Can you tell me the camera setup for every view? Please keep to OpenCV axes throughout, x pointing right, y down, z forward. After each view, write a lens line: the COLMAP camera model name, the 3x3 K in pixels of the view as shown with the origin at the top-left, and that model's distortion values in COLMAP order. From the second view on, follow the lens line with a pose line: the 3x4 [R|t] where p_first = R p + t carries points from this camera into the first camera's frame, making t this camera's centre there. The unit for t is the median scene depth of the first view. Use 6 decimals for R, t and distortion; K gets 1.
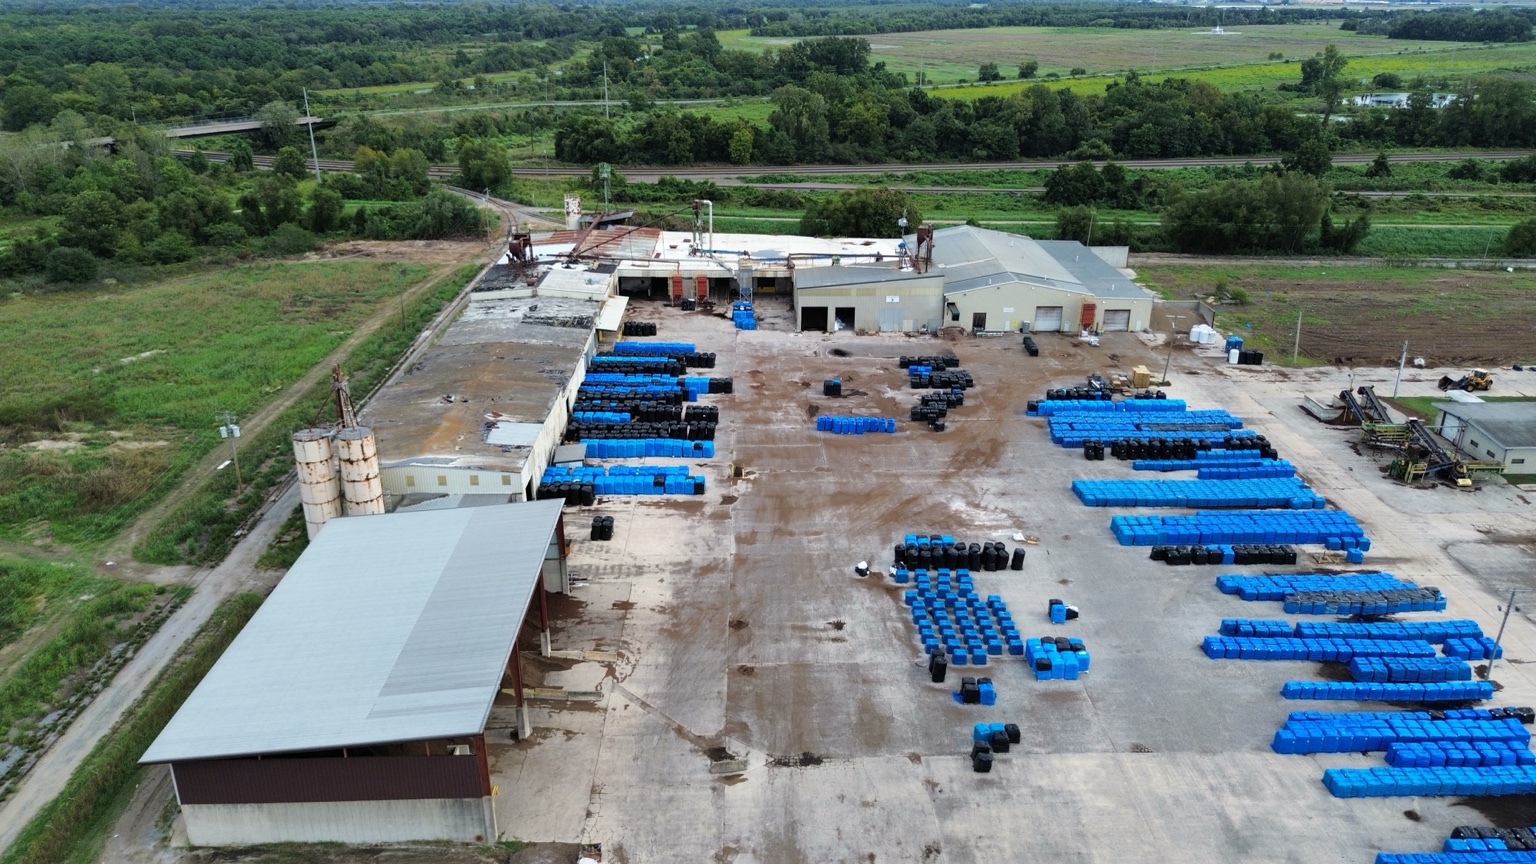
lens RADIAL K [[1101.2, 0, 768.0], [0, 1101.2, 432.0], [0, 0, 1]] dist [0.047837, -0.037181]
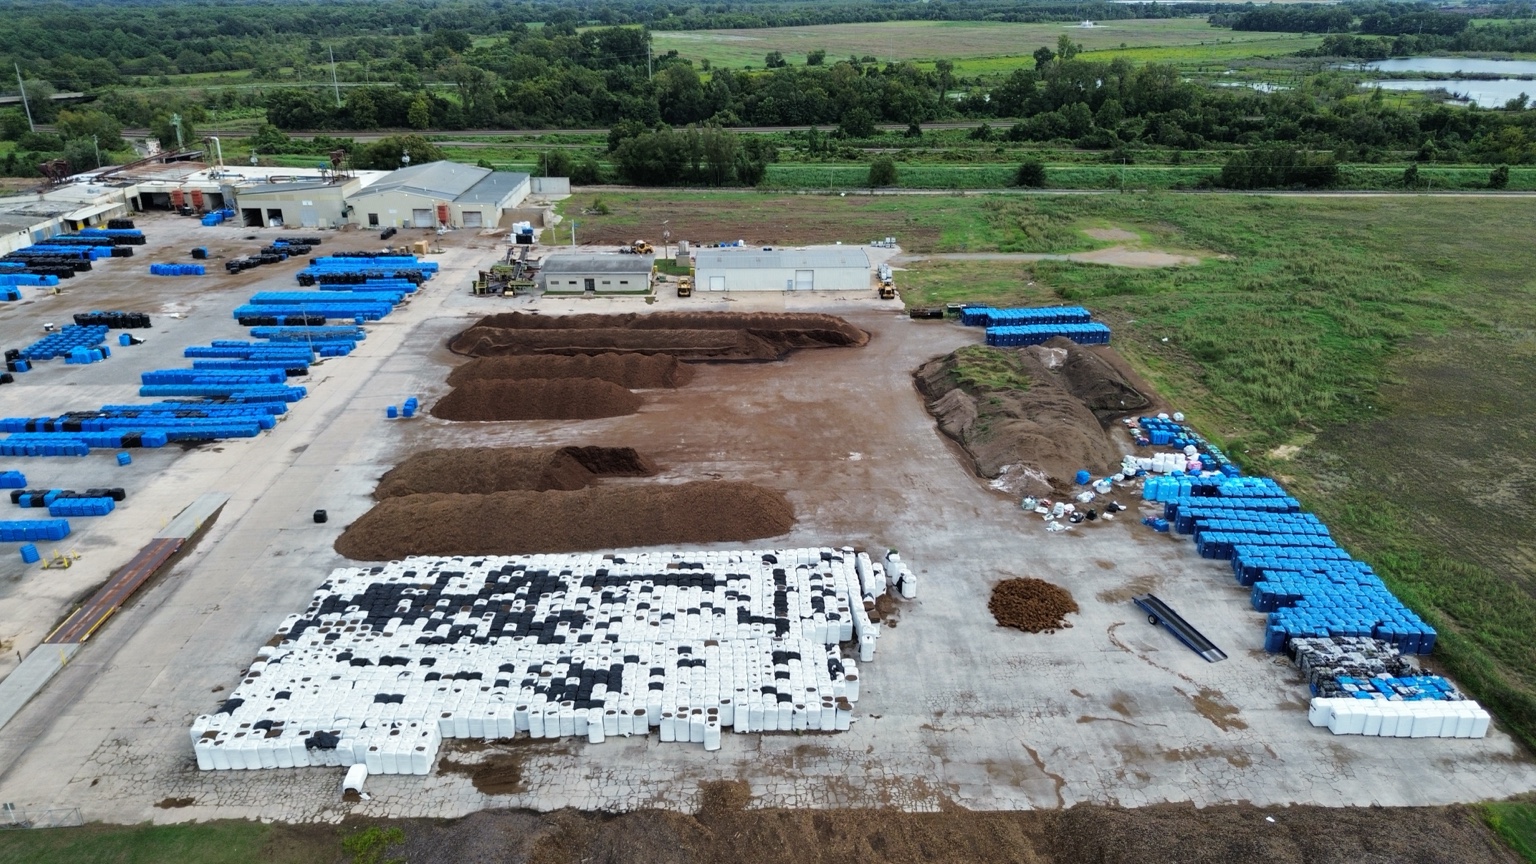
lens RADIAL K [[1101.2, 0, 768.0], [0, 1101.2, 432.0], [0, 0, 1]] dist [0.047837, -0.037181]
pose [[0.999989, -0.004459, 0.001518, 0.353714], [0.004455, 0.999987, 0.002459, 0.086181], [-0.001529, -0.002452, 0.999996, -0.209164]]
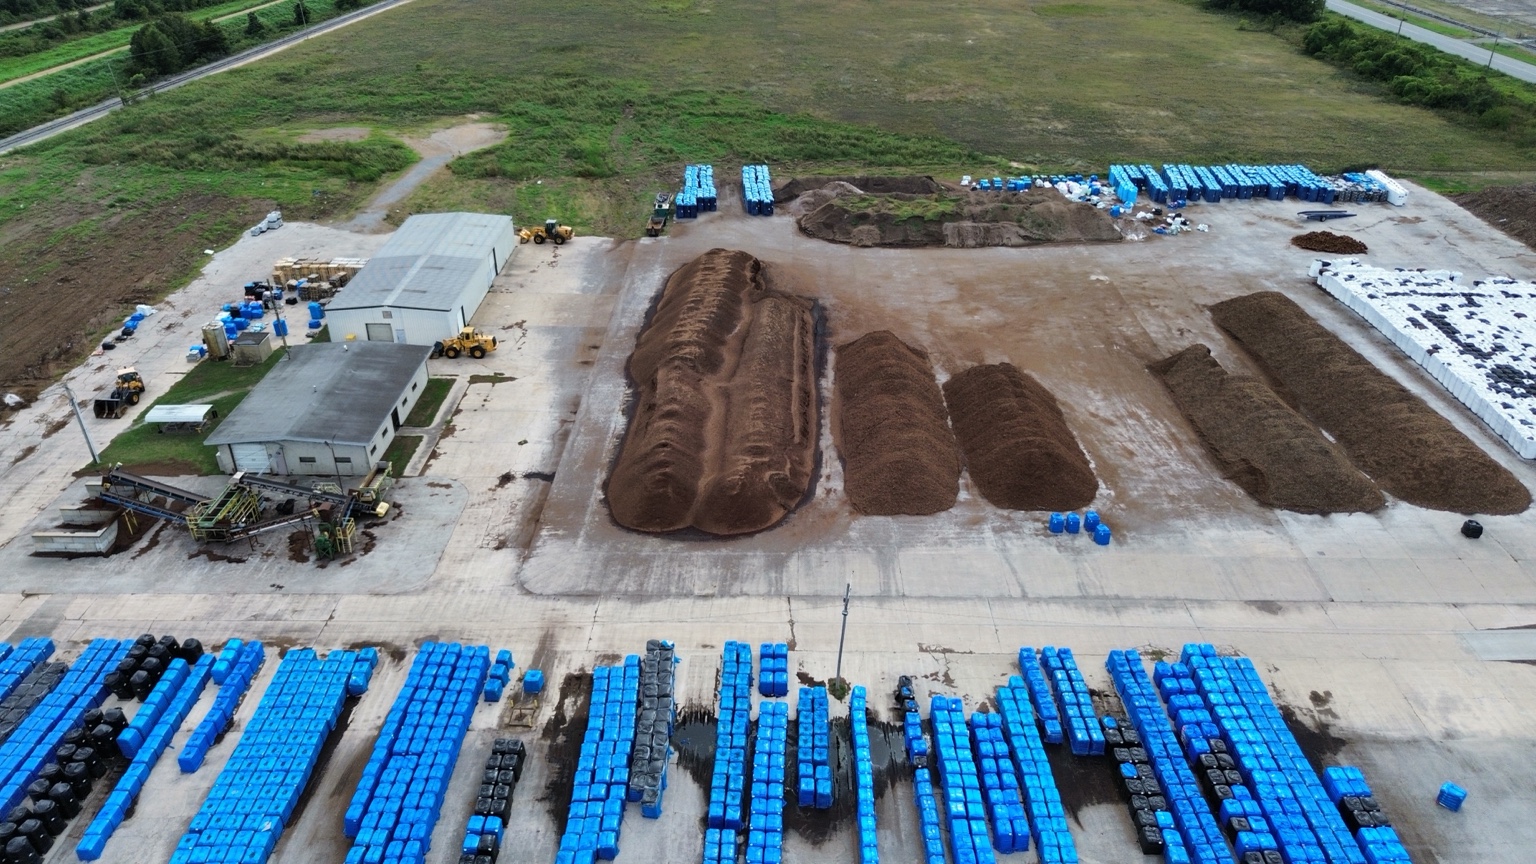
lens RADIAL K [[1101.2, 0, 768.0], [0, 1101.2, 432.0], [0, 0, 1]] dist [0.047837, -0.037181]
pose [[0.029707, -0.490856, 0.870734, 0.002904], [0.370818, 0.814368, 0.446429, -0.083035], [-0.928230, 0.309622, 0.206211, 0.209423]]
